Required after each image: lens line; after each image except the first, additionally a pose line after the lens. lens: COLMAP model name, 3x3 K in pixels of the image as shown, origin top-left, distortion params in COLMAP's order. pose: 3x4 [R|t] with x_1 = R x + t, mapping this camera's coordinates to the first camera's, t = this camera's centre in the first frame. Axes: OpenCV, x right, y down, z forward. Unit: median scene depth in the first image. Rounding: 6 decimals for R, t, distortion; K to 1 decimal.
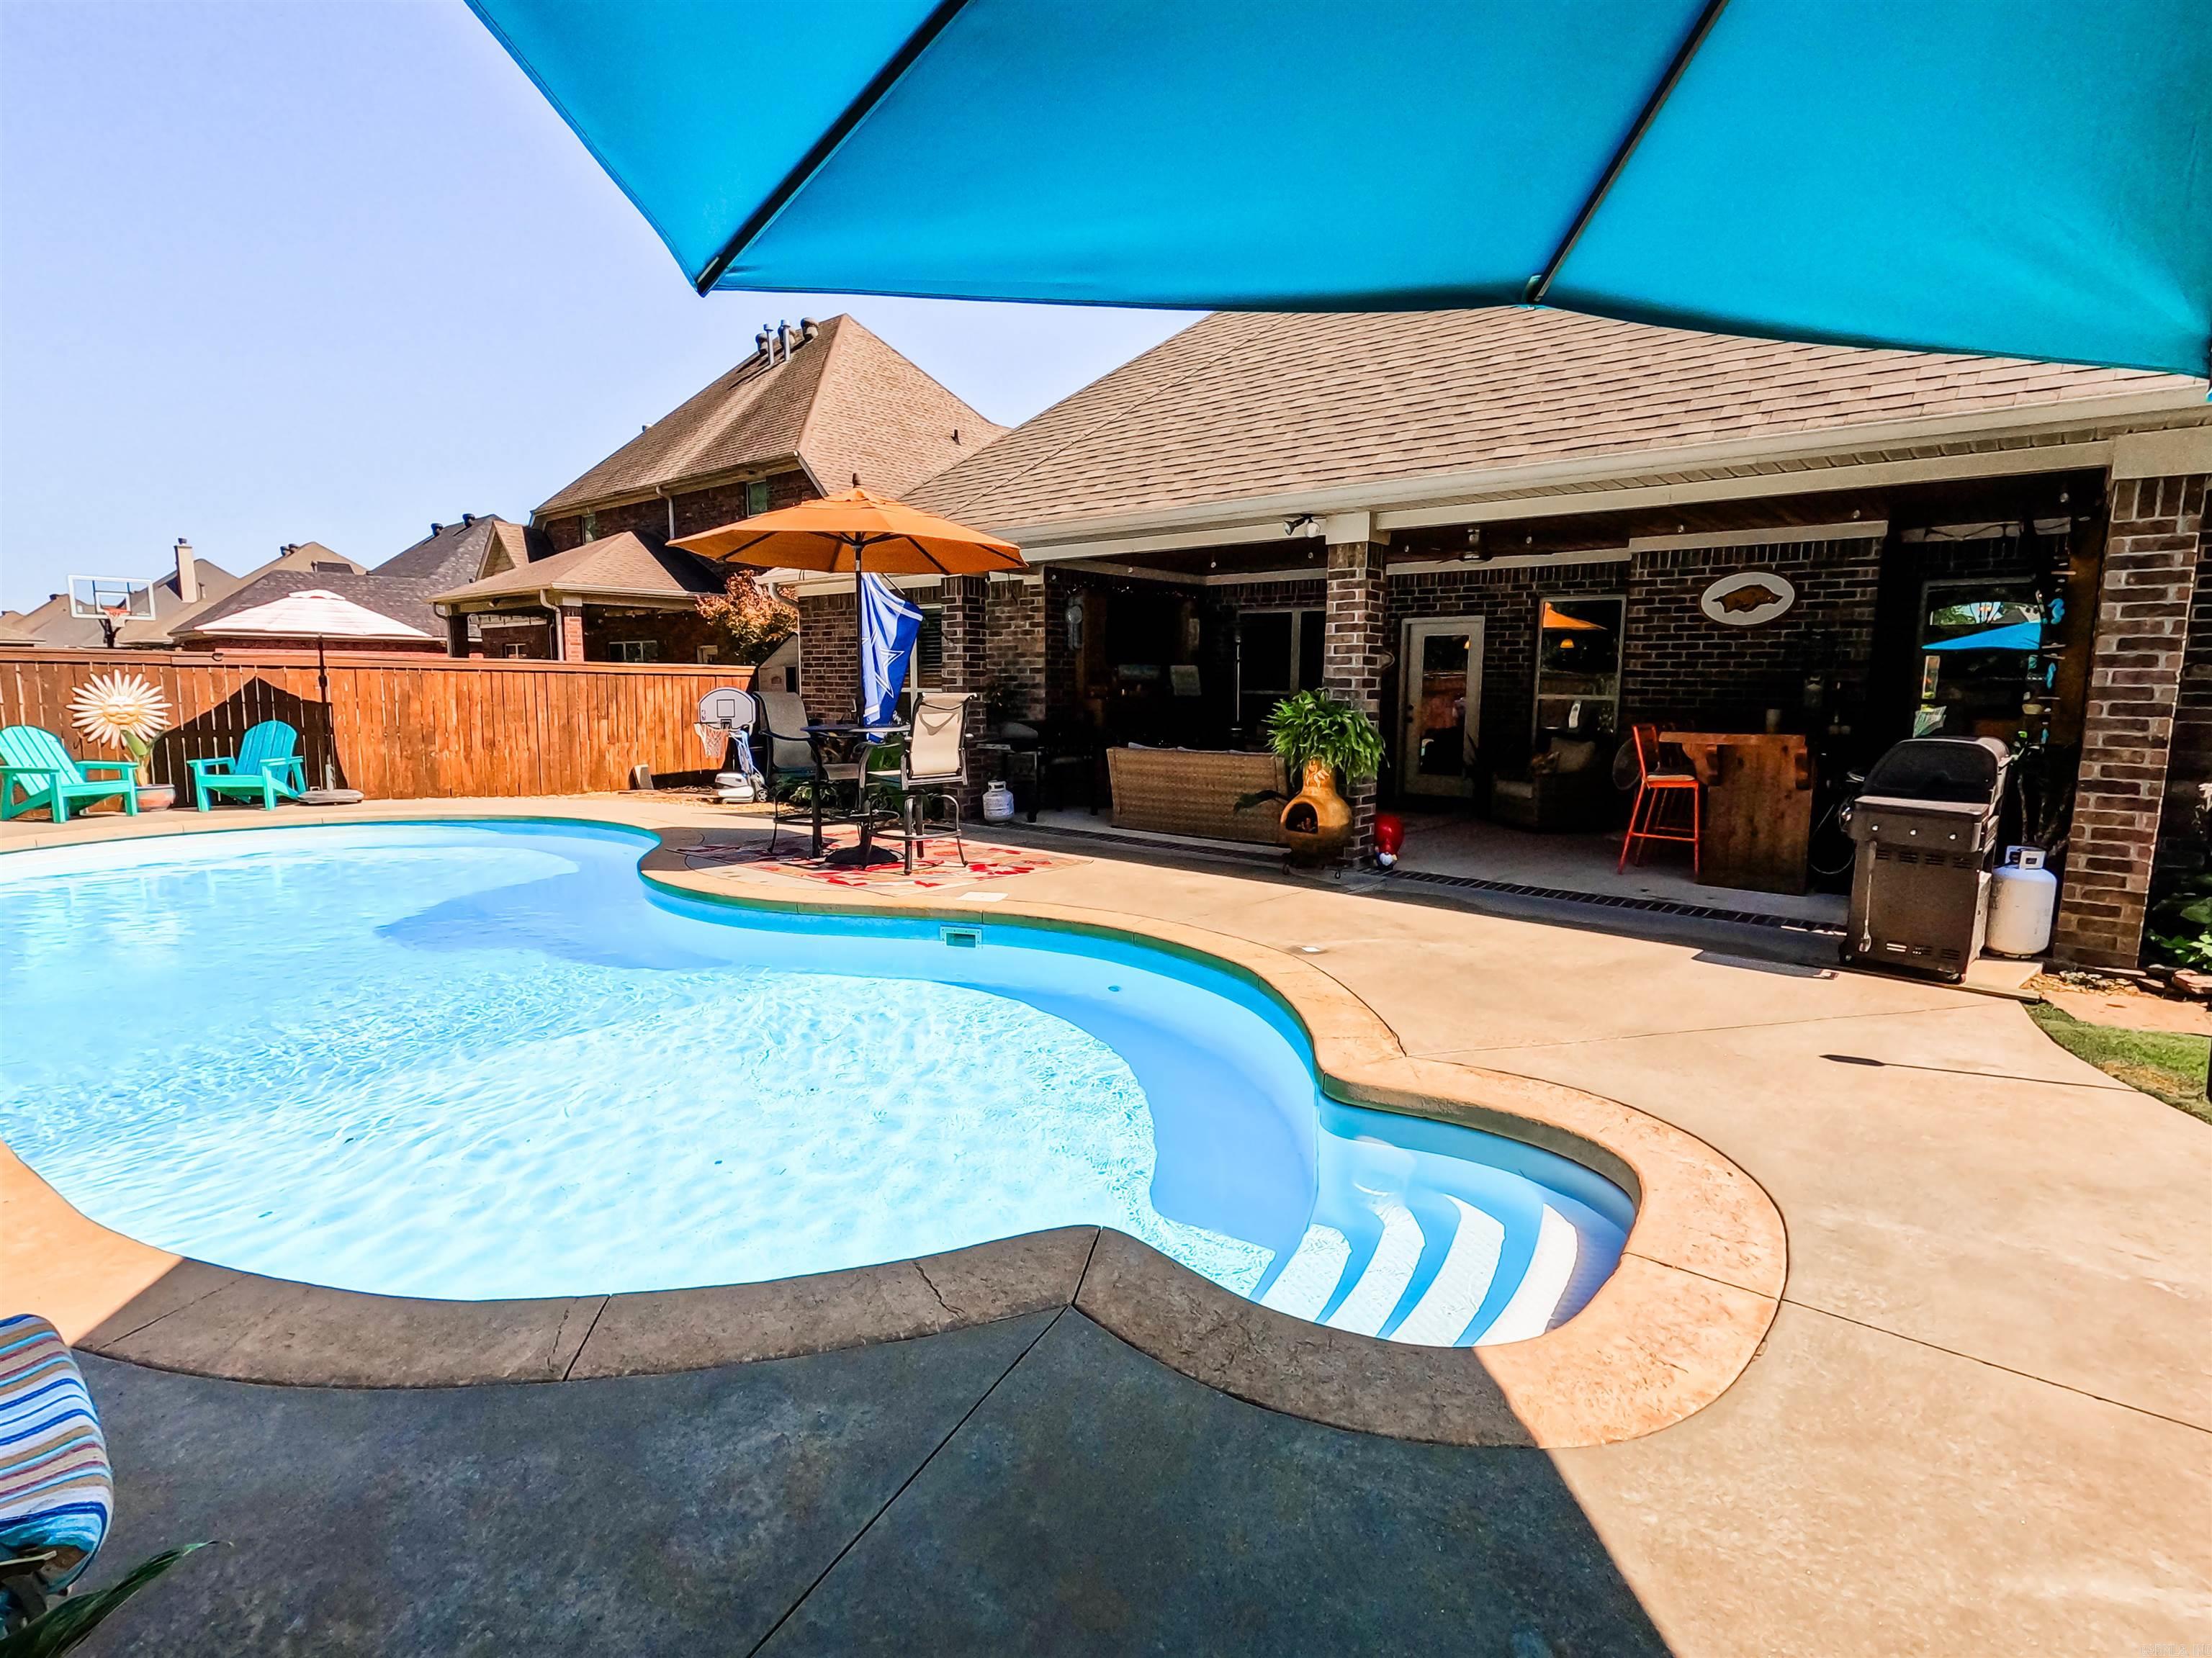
lens RADIAL K [[1113.1, 0, 1106.0], [0, 1113.1, 829.0], [0, 0, 1]] dist [0.003527, 0.000388]
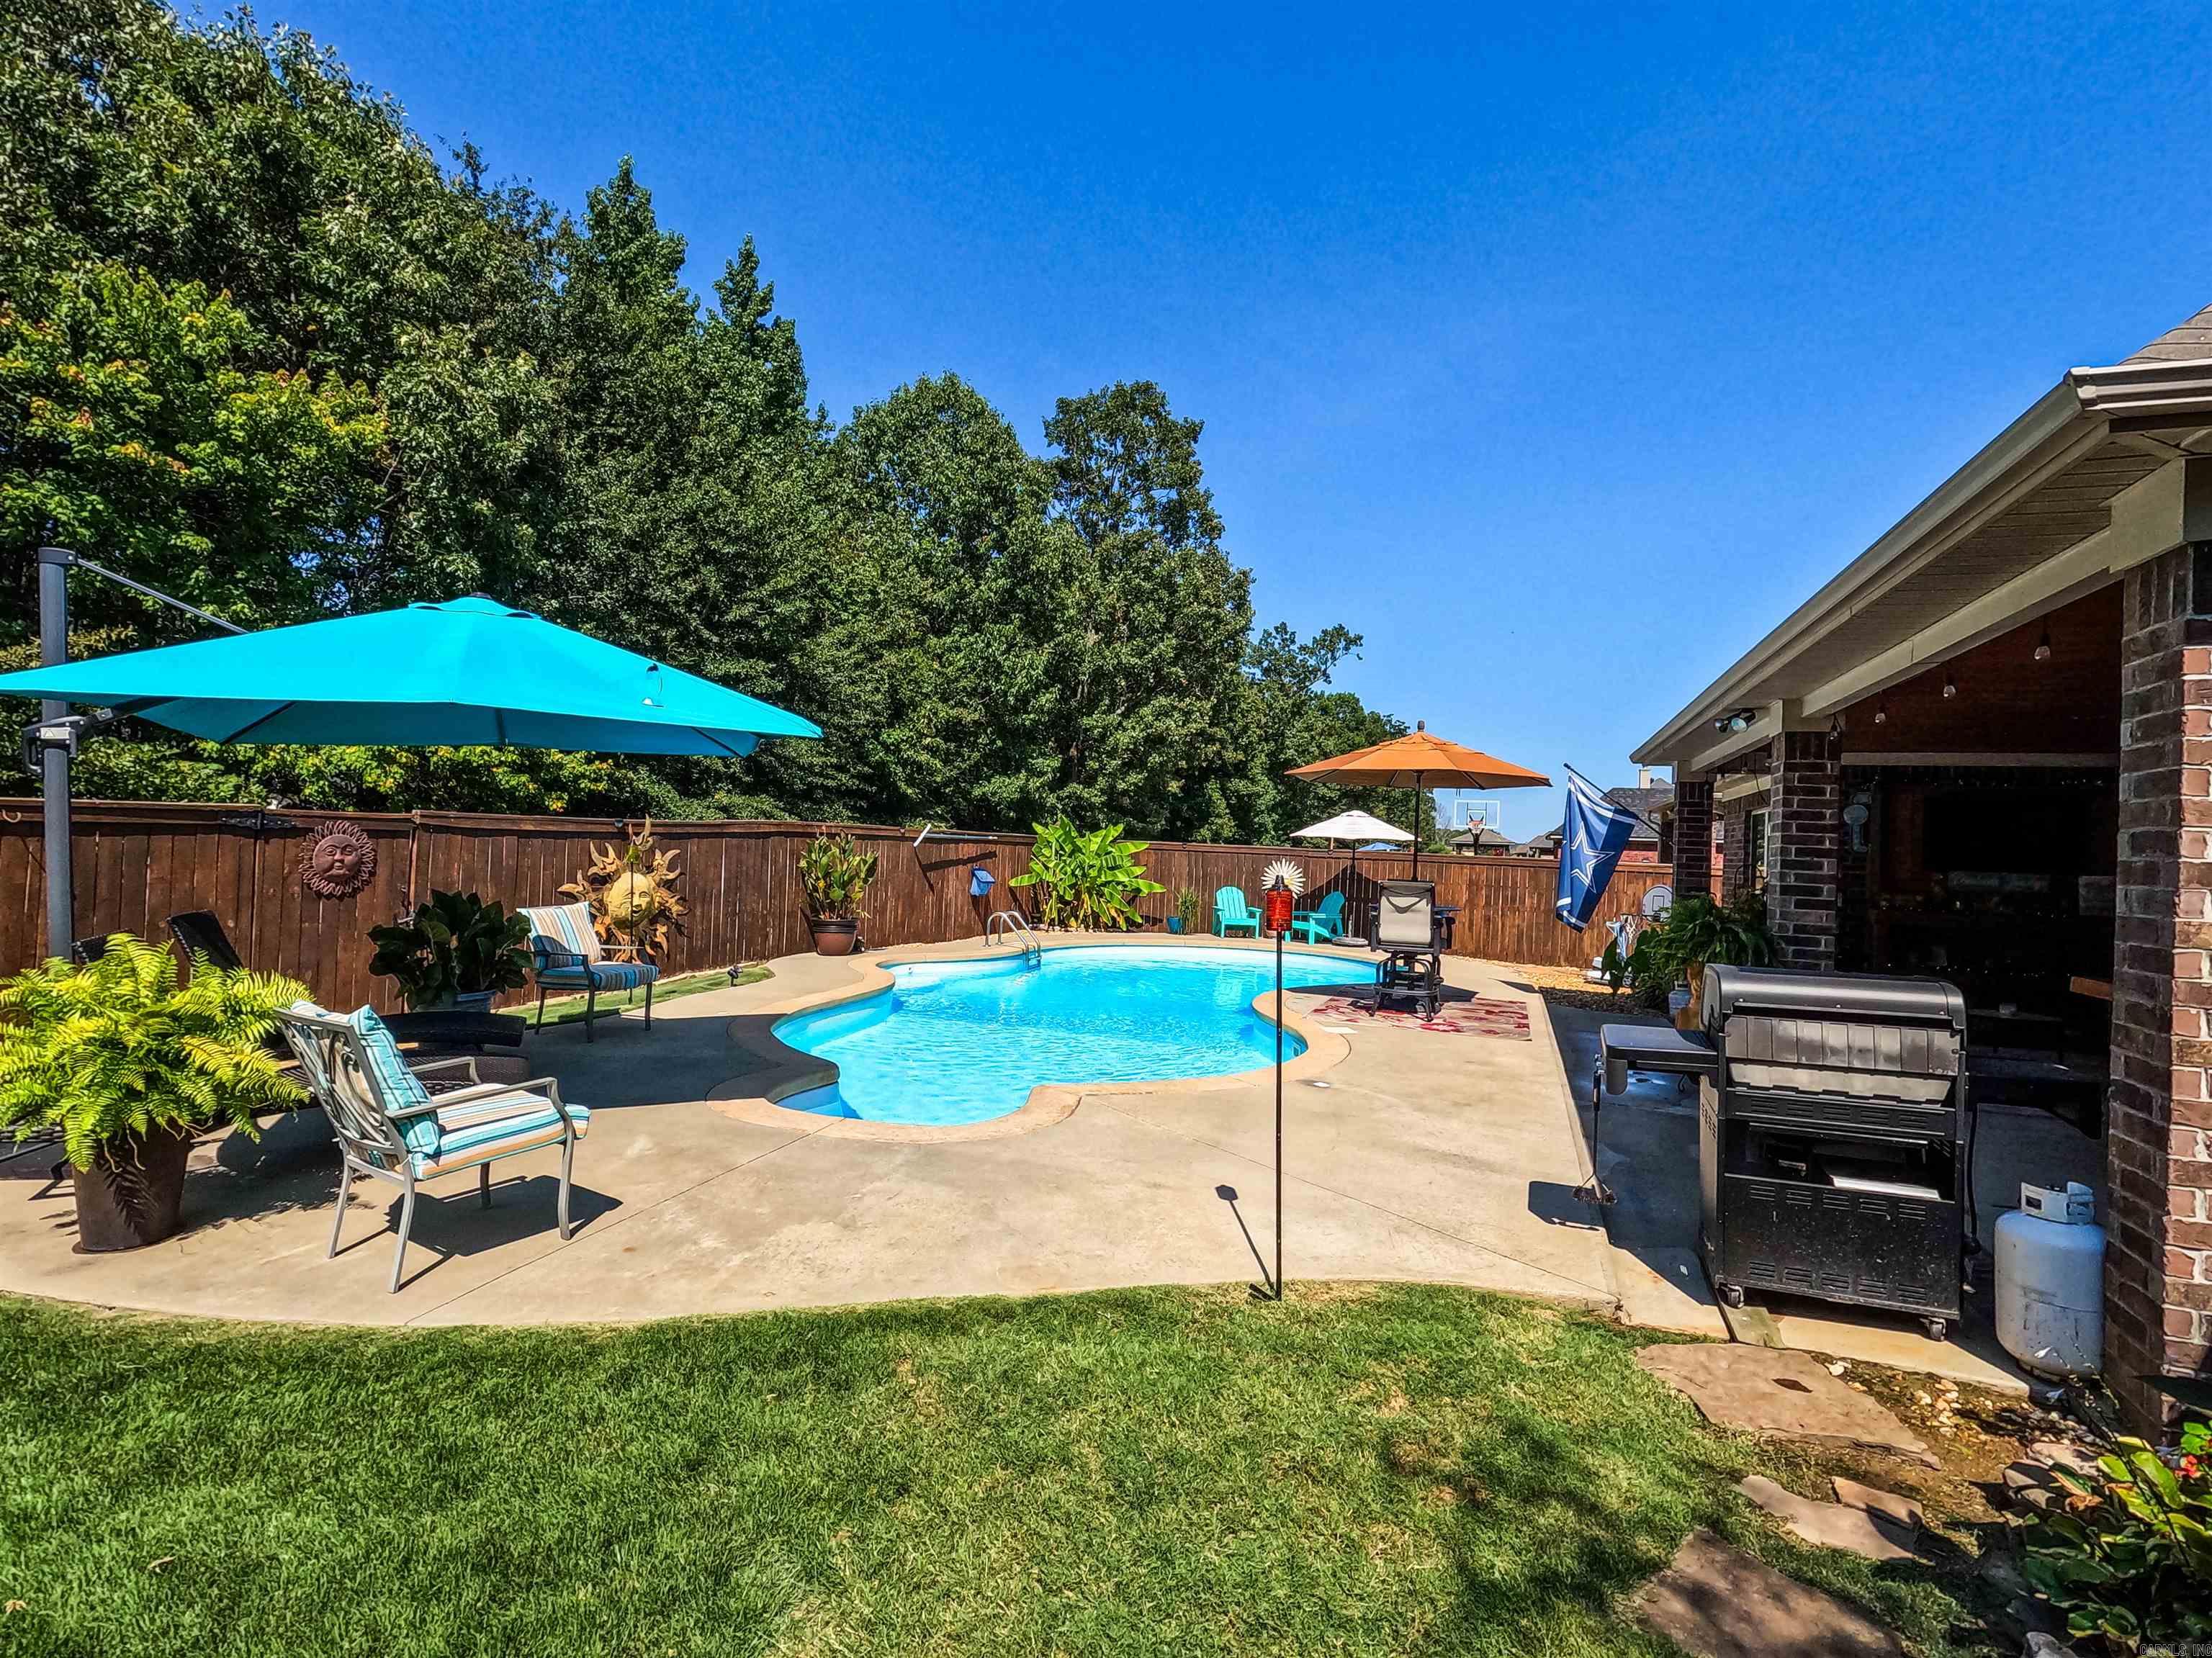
lens RADIAL K [[1113.1, 0, 1106.0], [0, 1113.1, 829.0], [0, 0, 1]] dist [0.003527, 0.000388]
pose [[0.343292, -0.008160, -0.939193, 0.650097], [-0.158972, 0.985030, -0.066665, -0.027635], [0.925677, 0.172191, 0.336856, 0.156065]]
